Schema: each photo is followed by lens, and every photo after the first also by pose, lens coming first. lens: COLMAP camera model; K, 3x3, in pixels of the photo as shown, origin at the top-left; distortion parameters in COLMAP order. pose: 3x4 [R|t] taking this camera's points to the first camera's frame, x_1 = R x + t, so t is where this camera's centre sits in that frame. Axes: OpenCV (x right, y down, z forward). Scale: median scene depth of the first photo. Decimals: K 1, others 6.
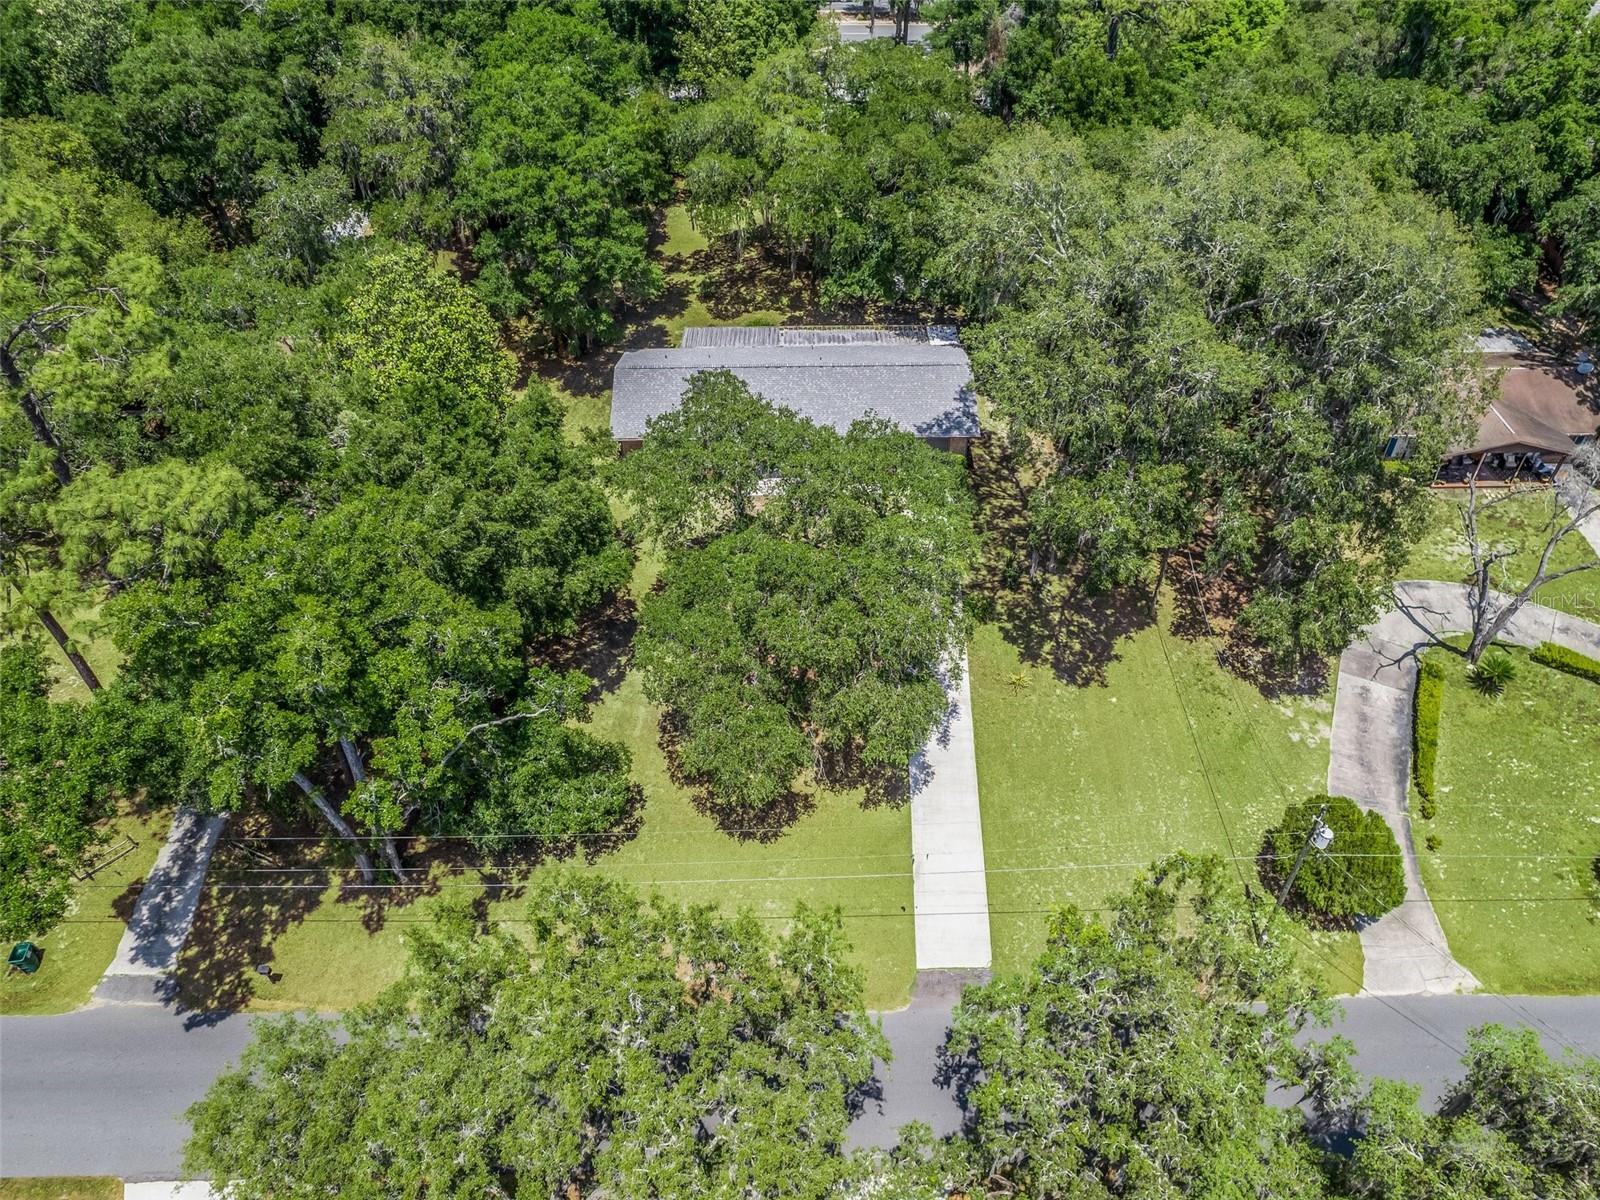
lens RADIAL K [[1243.4, 0, 800.0], [0, 1243.4, 600.0], [0, 0, 1]] dist [-0.027495, 0.006219]
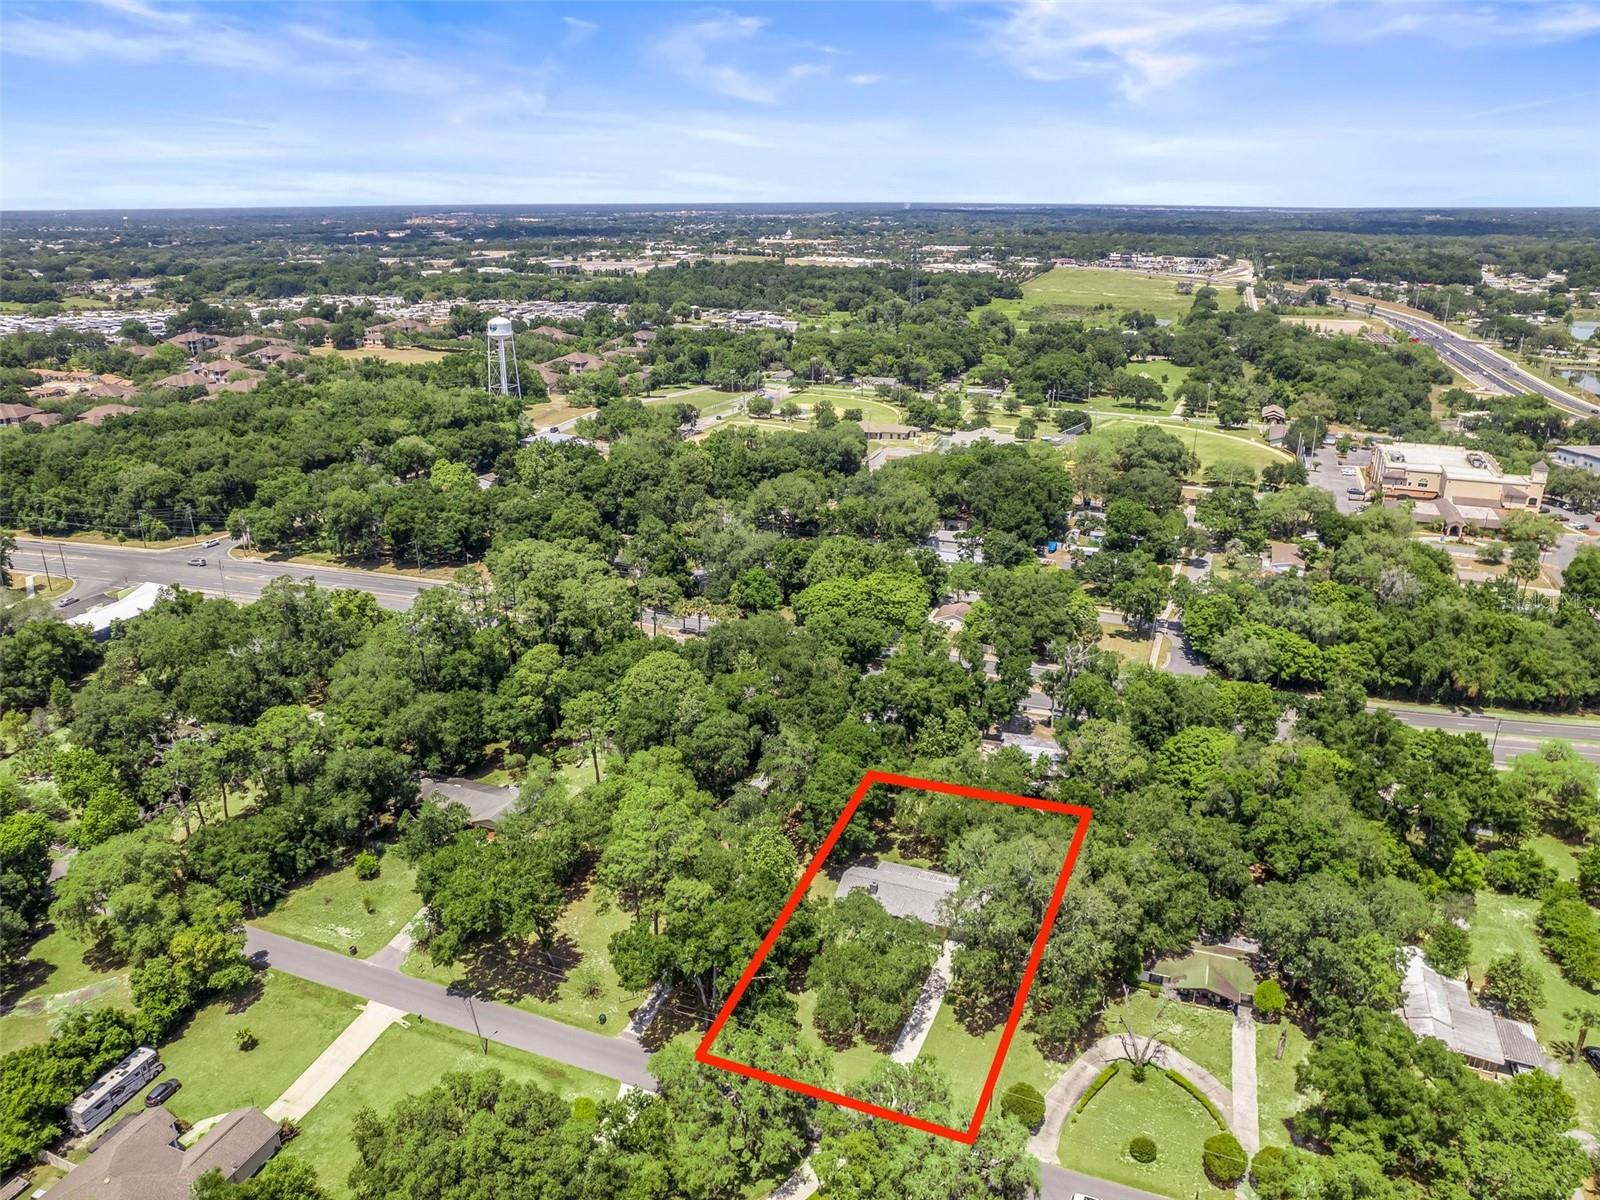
lens RADIAL K [[1243.4, 0, 800.0], [0, 1243.4, 600.0], [0, 0, 1]] dist [-0.027495, 0.006219]
pose [[0.936793, 0.151043, -0.315604, 0.593655], [-0.254138, 0.913723, -0.317054, 0.157707], [0.240486, 0.377221, 0.894355, -1.831365]]
